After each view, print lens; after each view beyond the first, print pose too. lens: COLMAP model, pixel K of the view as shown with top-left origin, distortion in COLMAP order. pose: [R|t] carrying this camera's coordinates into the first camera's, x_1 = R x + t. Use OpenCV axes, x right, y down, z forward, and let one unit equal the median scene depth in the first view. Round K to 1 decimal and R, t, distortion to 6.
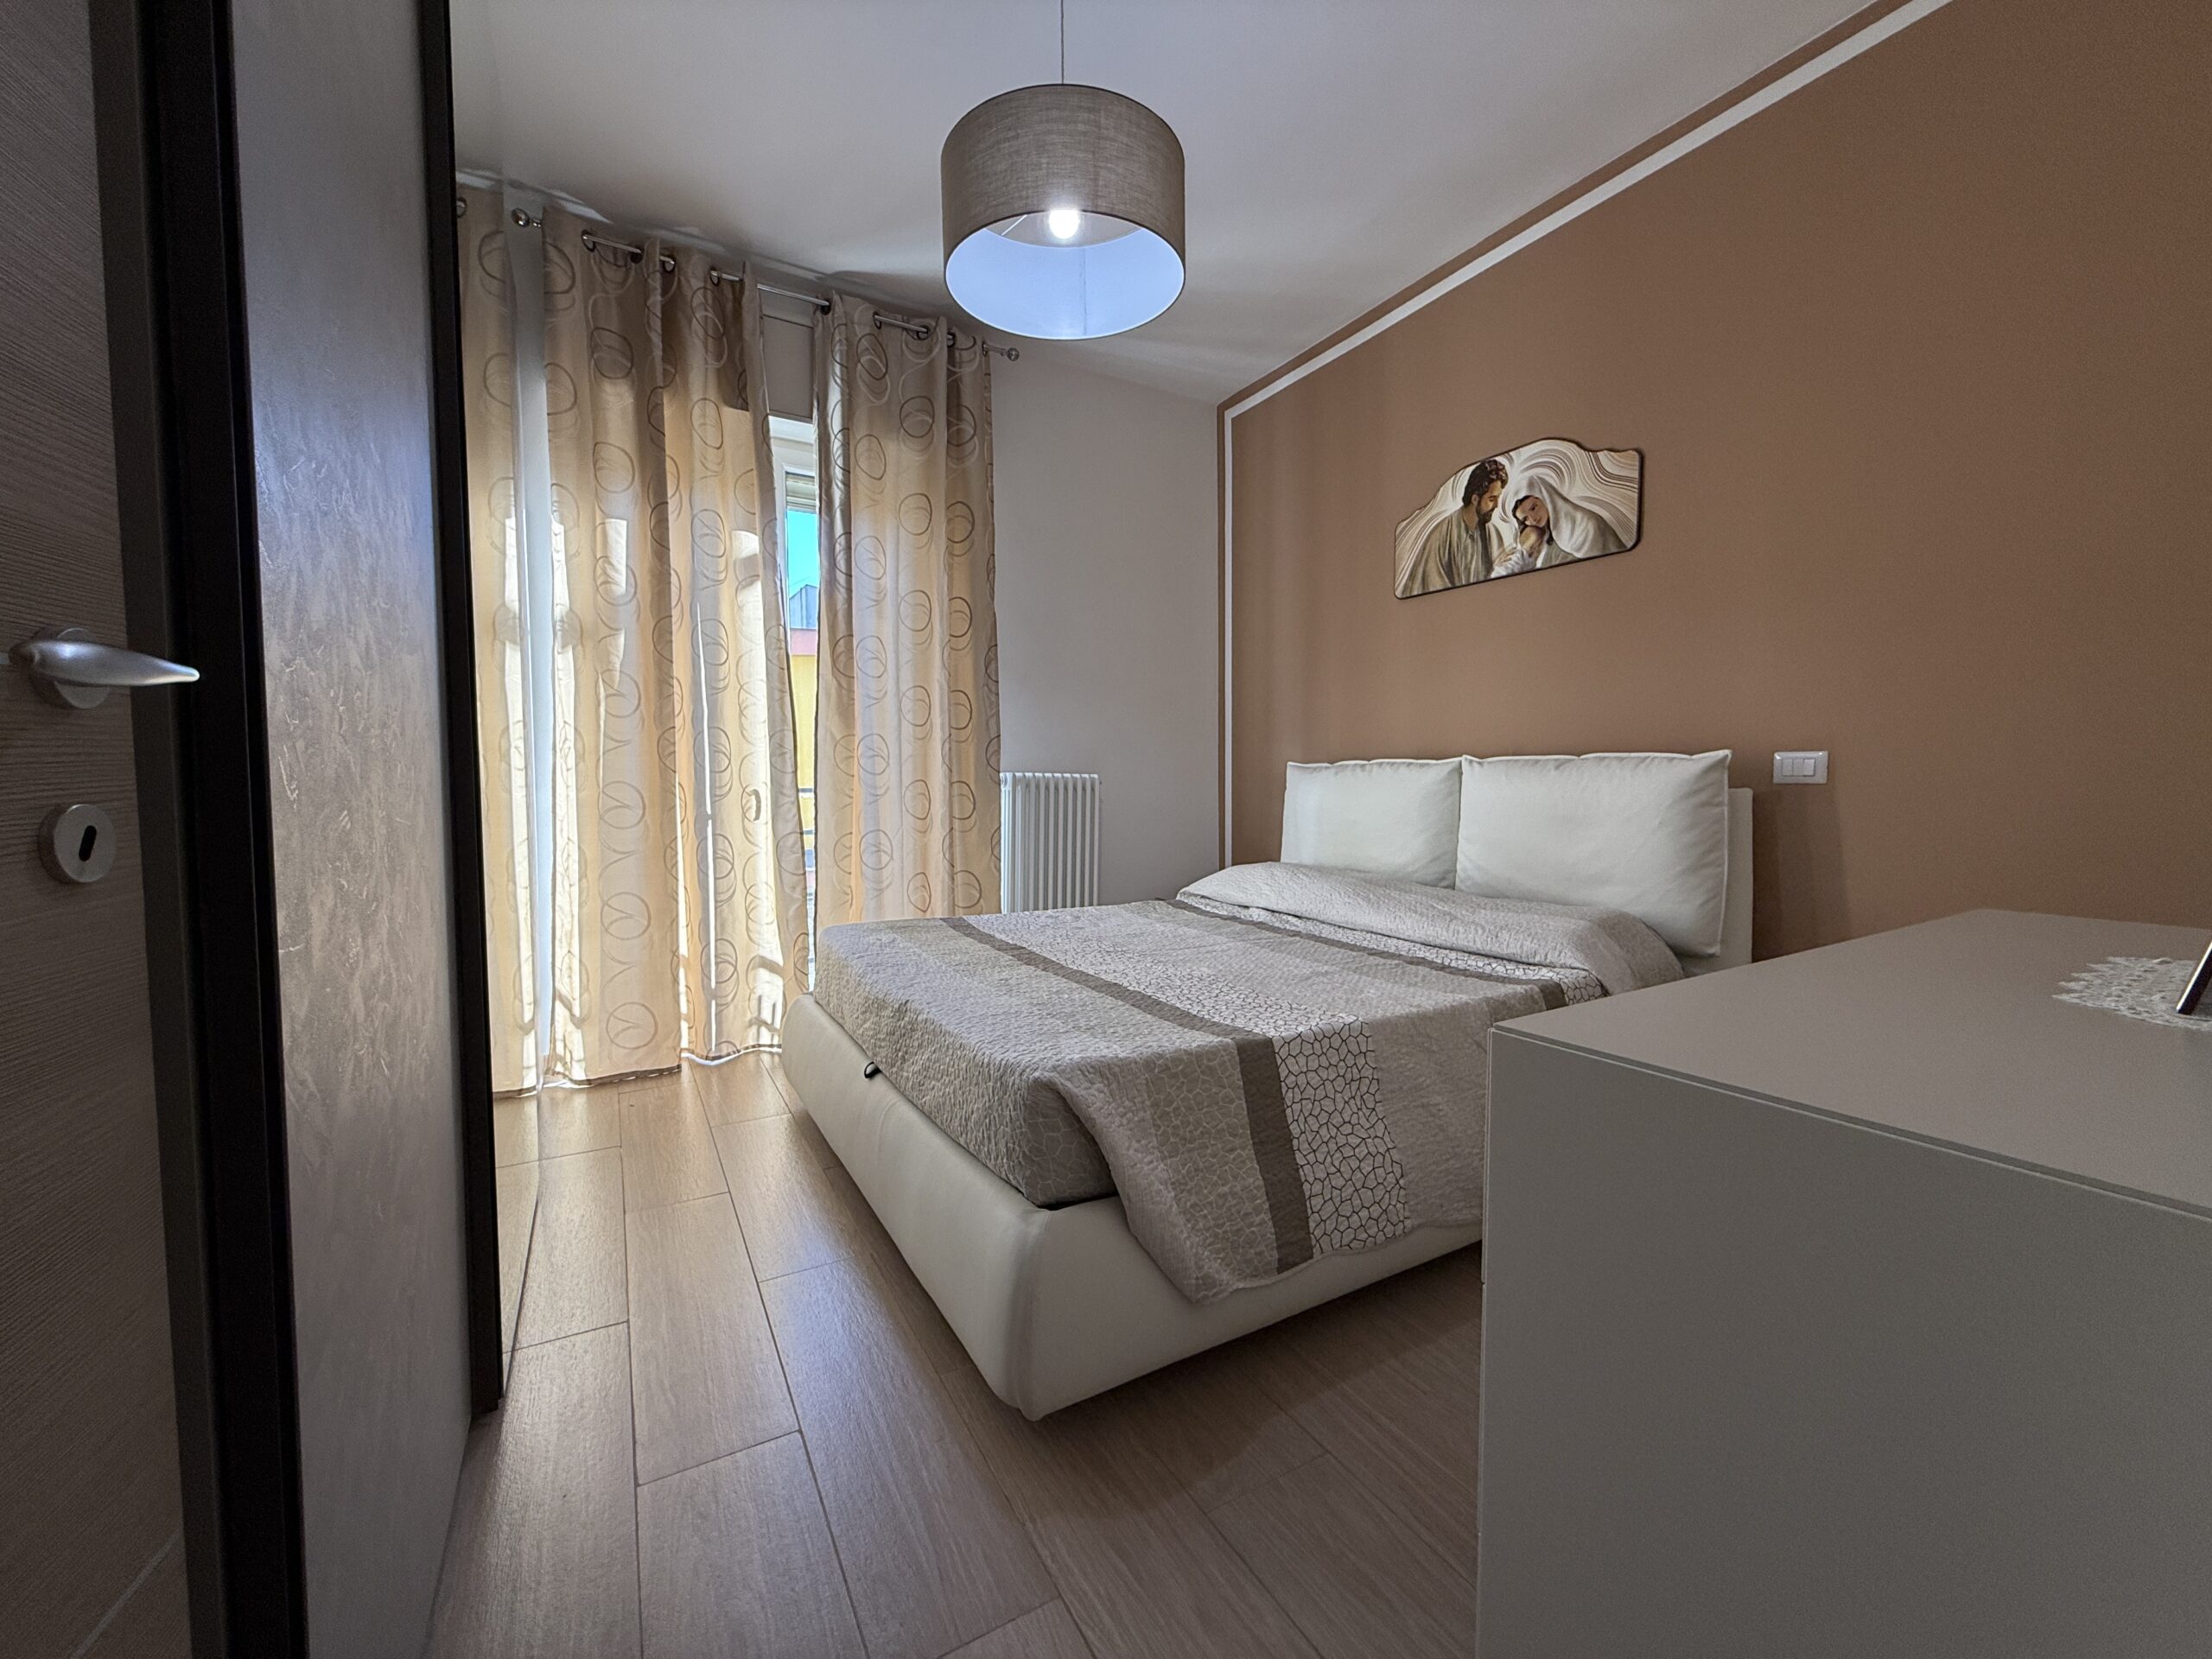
lens RADIAL K [[881.5, 0, 1112.2], [0, 881.5, 835.9], [0, 0, 1]] dist [-0.000078, 0.000115]
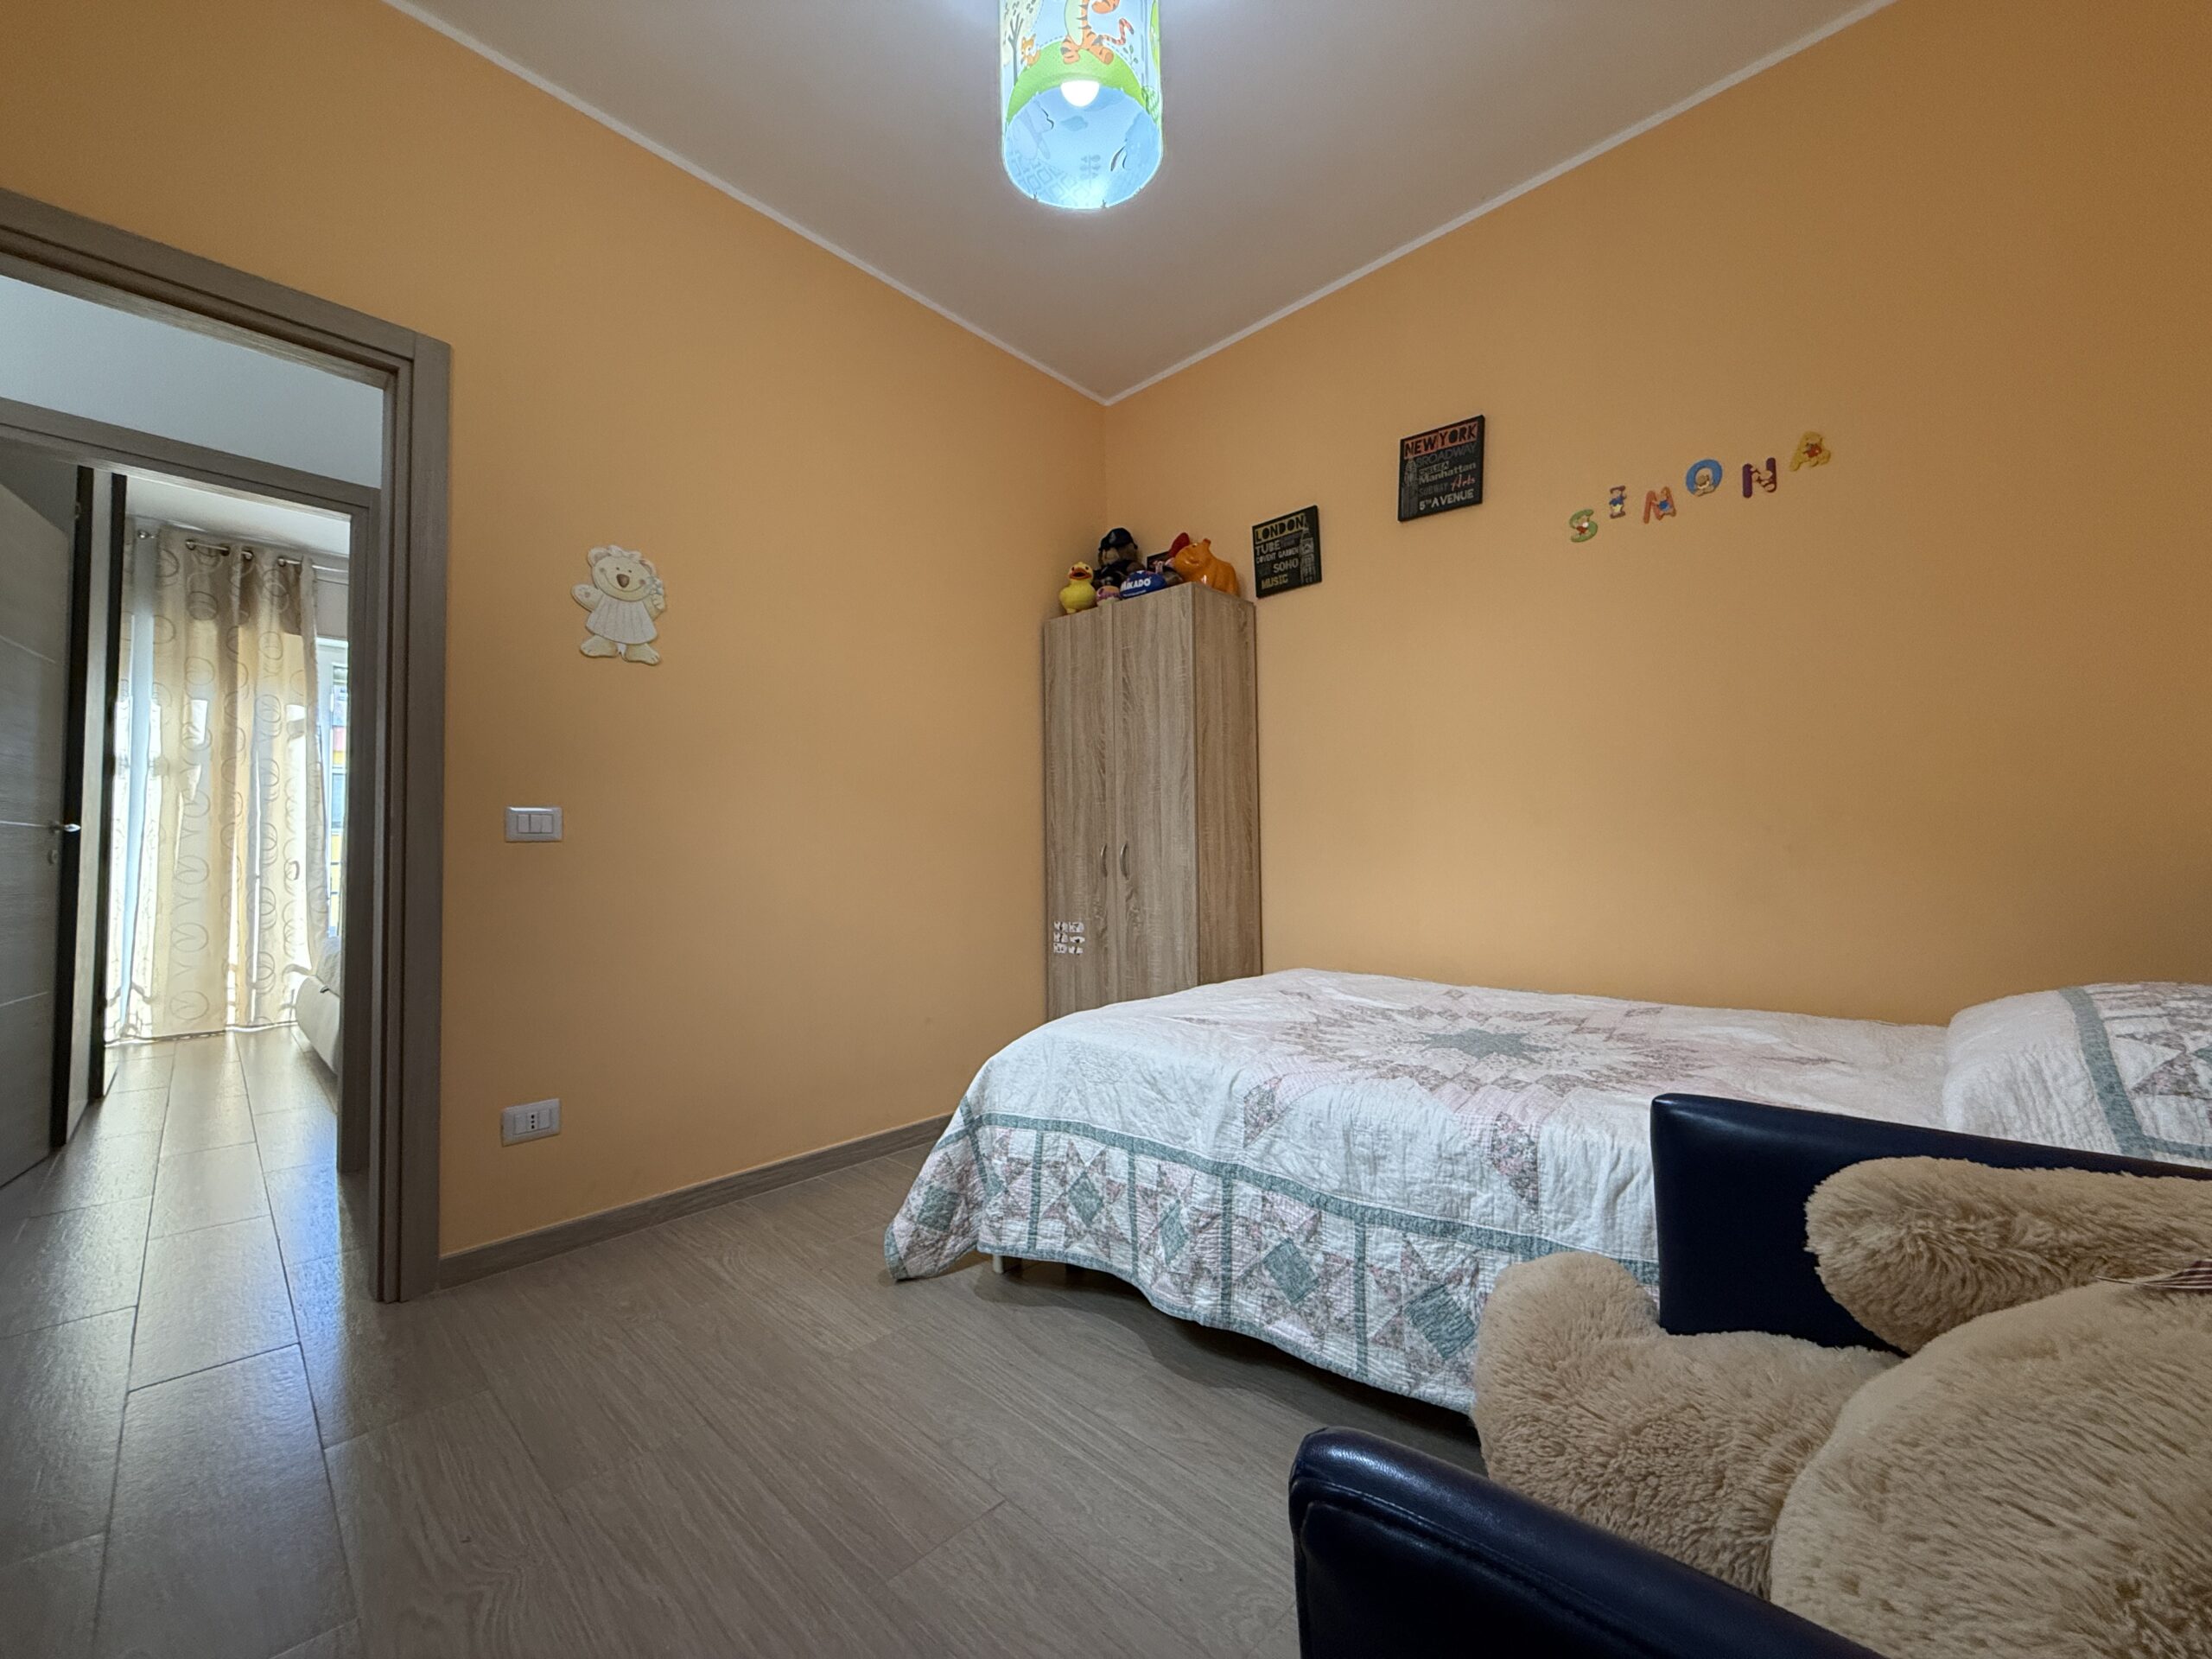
lens RADIAL K [[881.5, 0, 1104.1], [0, 881.5, 825.3], [0, 0, 1]] dist [-0.000078, 0.000115]
pose [[0.957437, 0.007745, 0.288539, 0.600423], [0.017990, 0.996095, -0.086431, 0.054645], [-0.288082, 0.087943, 0.953559, -1.068248]]
